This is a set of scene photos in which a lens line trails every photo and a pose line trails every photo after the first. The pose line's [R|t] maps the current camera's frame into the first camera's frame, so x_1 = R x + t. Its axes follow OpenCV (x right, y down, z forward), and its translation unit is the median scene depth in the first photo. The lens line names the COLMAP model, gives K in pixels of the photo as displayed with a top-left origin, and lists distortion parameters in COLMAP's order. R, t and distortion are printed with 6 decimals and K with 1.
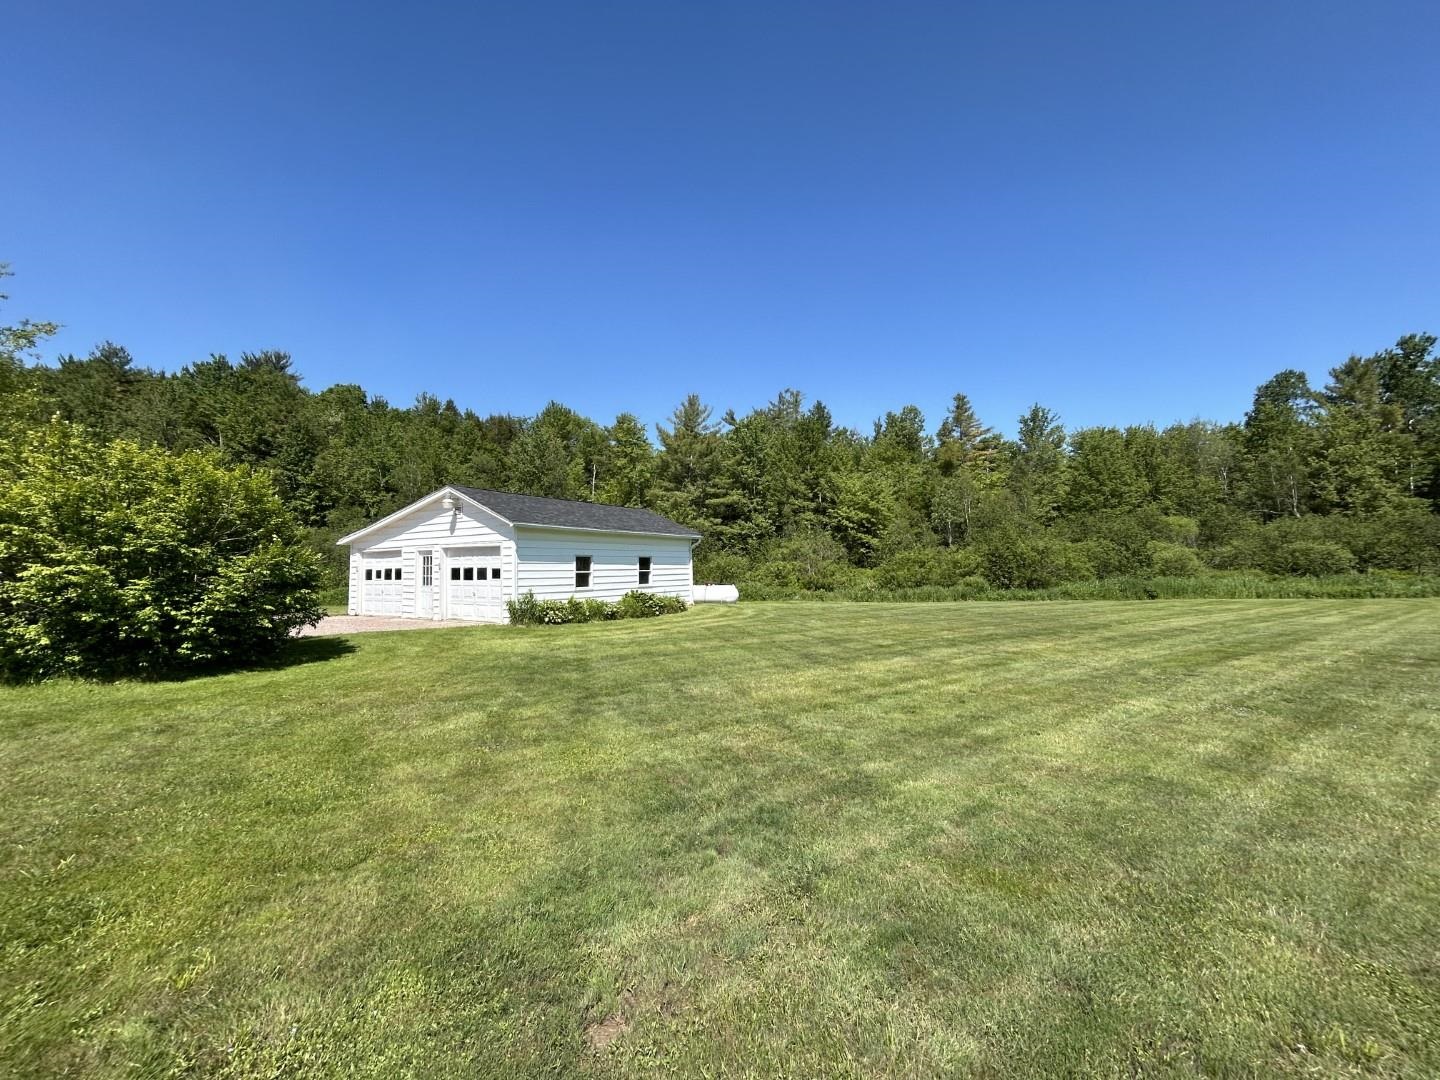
lens RADIAL K [[574.7, 0, 711.6], [0, 574.7, 537.9], [0, 0, 1]] dist [0.004032, -0.000401]
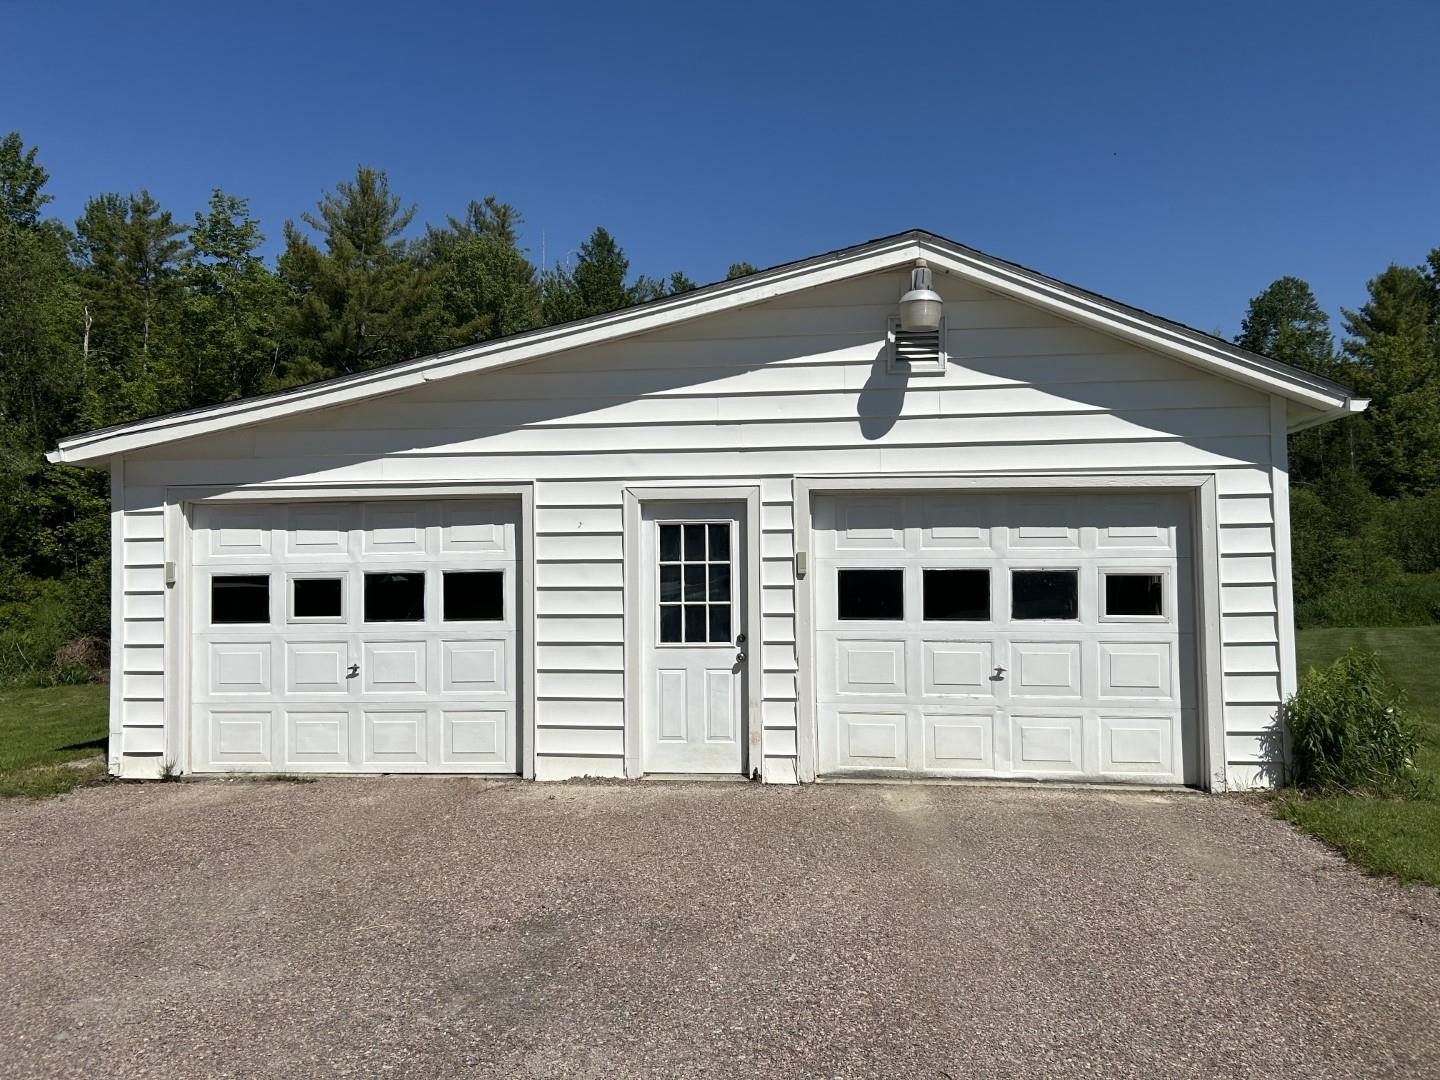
lens RADIAL K [[1079.6, 0, 720.0], [0, 1079.6, 540.0], [0, 0, 1]] dist [0.046447, 0.000448]
pose [[0.892100, 0.013061, 0.451649, -0.621467], [-0.025154, 0.999468, 0.020780, 0.026013], [-0.451137, -0.029899, 0.891954, 0.518656]]
